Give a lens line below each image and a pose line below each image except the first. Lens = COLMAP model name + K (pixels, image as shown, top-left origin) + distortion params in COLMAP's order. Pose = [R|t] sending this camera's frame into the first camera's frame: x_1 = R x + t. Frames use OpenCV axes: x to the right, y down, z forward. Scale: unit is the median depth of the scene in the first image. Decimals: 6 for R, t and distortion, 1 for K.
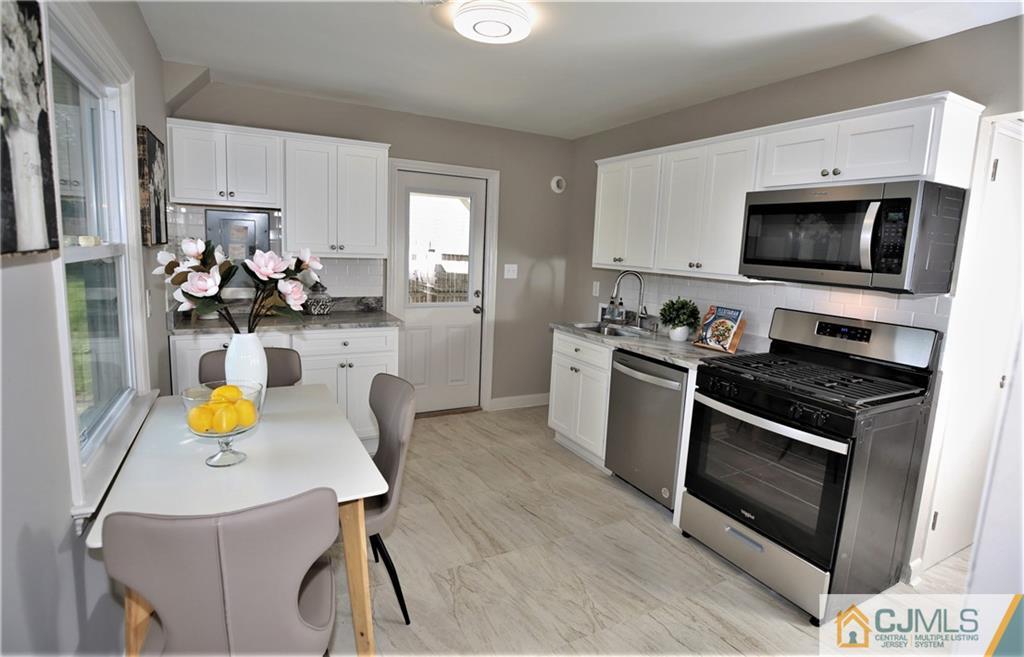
lens RADIAL K [[501.7, 0, 512.0], [0, 501.7, 328.5], [0, 0, 1]] dist [-0.031084, 0.000005]
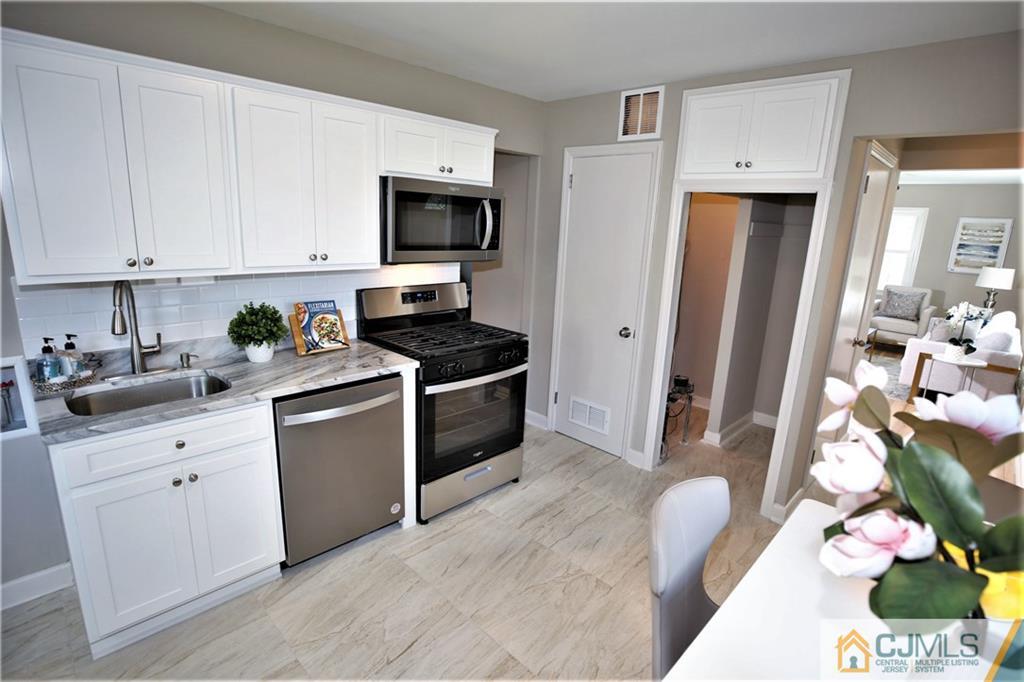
lens RADIAL K [[529.8, 0, 513.4], [0, 529.8, 354.4], [0, 0, 1]] dist [-0.043793, 0.000098]
pose [[-0.316031, -0.296636, 0.901183, -0.495369], [0.090552, 0.936098, 0.339884, -0.221990], [-0.944418, 0.189018, -0.268975, 0.897723]]
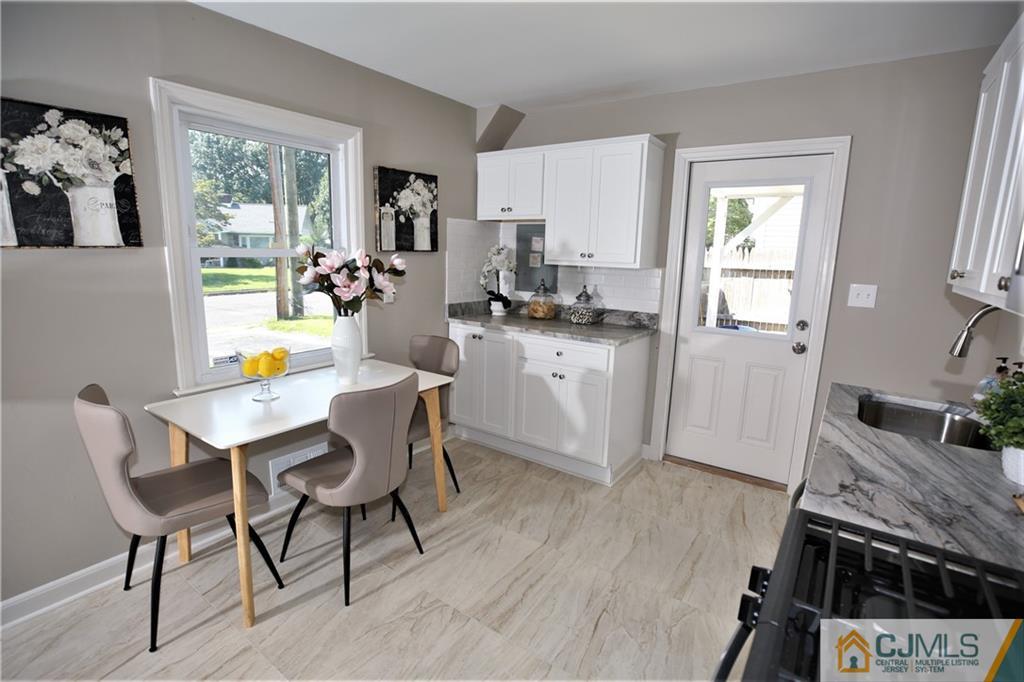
lens RADIAL K [[496.7, 0, 512.0], [0, 496.7, 341.0], [0, 0, 1]] dist [-0.002935, -0.000201]
pose [[0.452694, 0.134409, -0.881477, 0.501233], [-0.149777, 0.985990, 0.073425, -0.053470], [0.878997, 0.098786, 0.466483, 0.480882]]
